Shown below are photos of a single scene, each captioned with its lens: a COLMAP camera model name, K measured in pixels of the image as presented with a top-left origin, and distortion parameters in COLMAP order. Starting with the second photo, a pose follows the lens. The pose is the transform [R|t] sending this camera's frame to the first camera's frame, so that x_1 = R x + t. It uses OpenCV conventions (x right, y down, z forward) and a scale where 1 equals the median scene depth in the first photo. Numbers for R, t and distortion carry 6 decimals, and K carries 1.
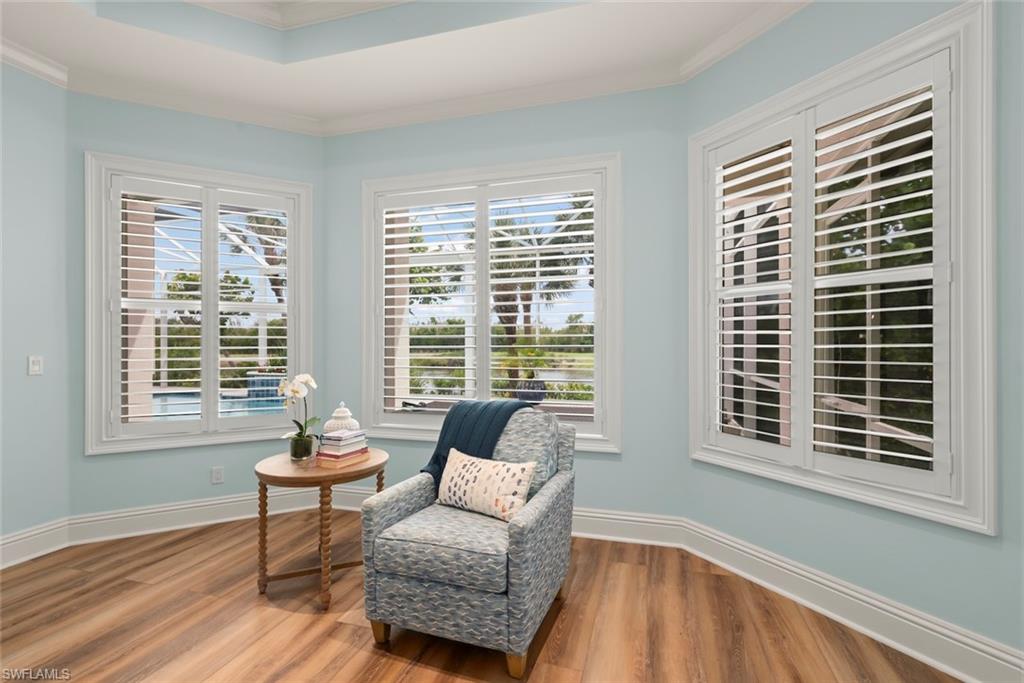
lens RADIAL K [[478.7, 0, 512.0], [0, 478.7, 341.5], [0, 0, 1]] dist [0.000457, 0.000141]
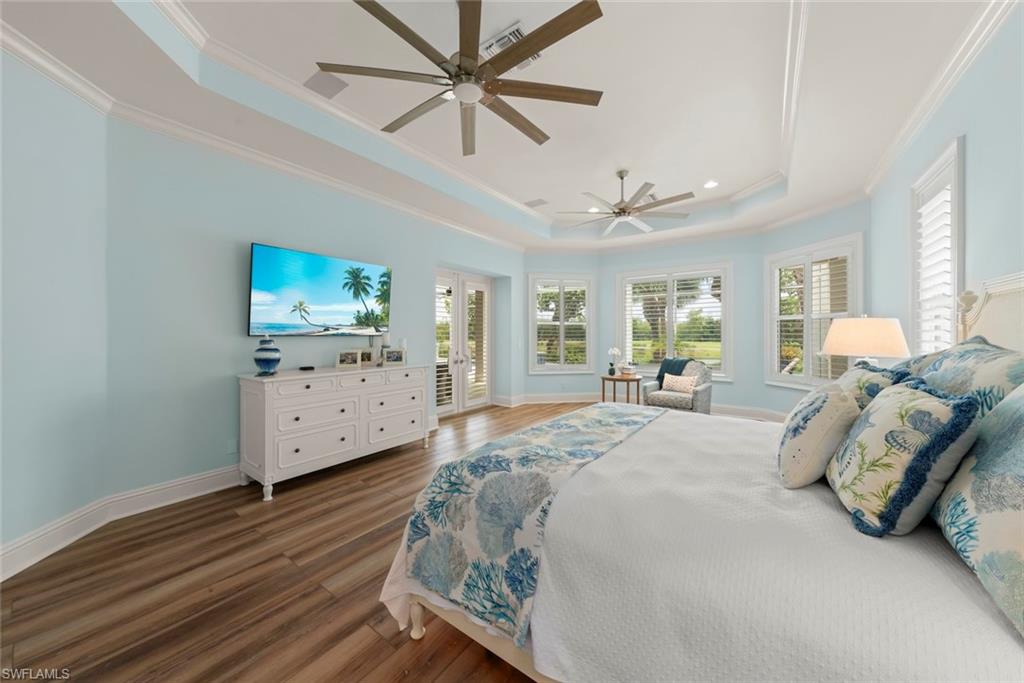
lens RADIAL K [[356.4, 0, 512.0], [0, 356.4, 341.5], [0, 0, 1]] dist [0.001380, 0.000047]
pose [[0.936467, 0.003773, -0.350734, -0.224986], [0.005291, 0.999676, 0.024882, -0.030789], [0.350715, -0.025157, 0.936144, -1.293647]]
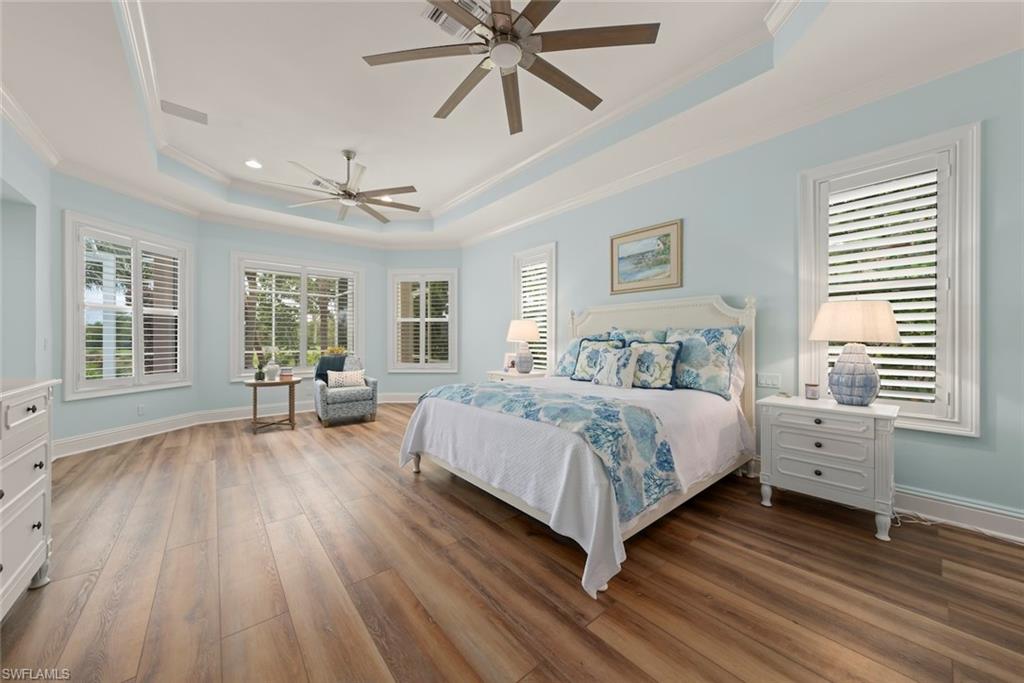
lens RADIAL K [[362.9, 0, 512.0], [0, 362.9, 341.5], [0, 0, 1]] dist [0.000679, 0.000078]
pose [[0.561273, -0.006495, 0.827605, -1.194090], [-0.004010, 0.999936, 0.010566, 0.022767], [-0.827621, -0.009249, 0.561212, -1.036605]]
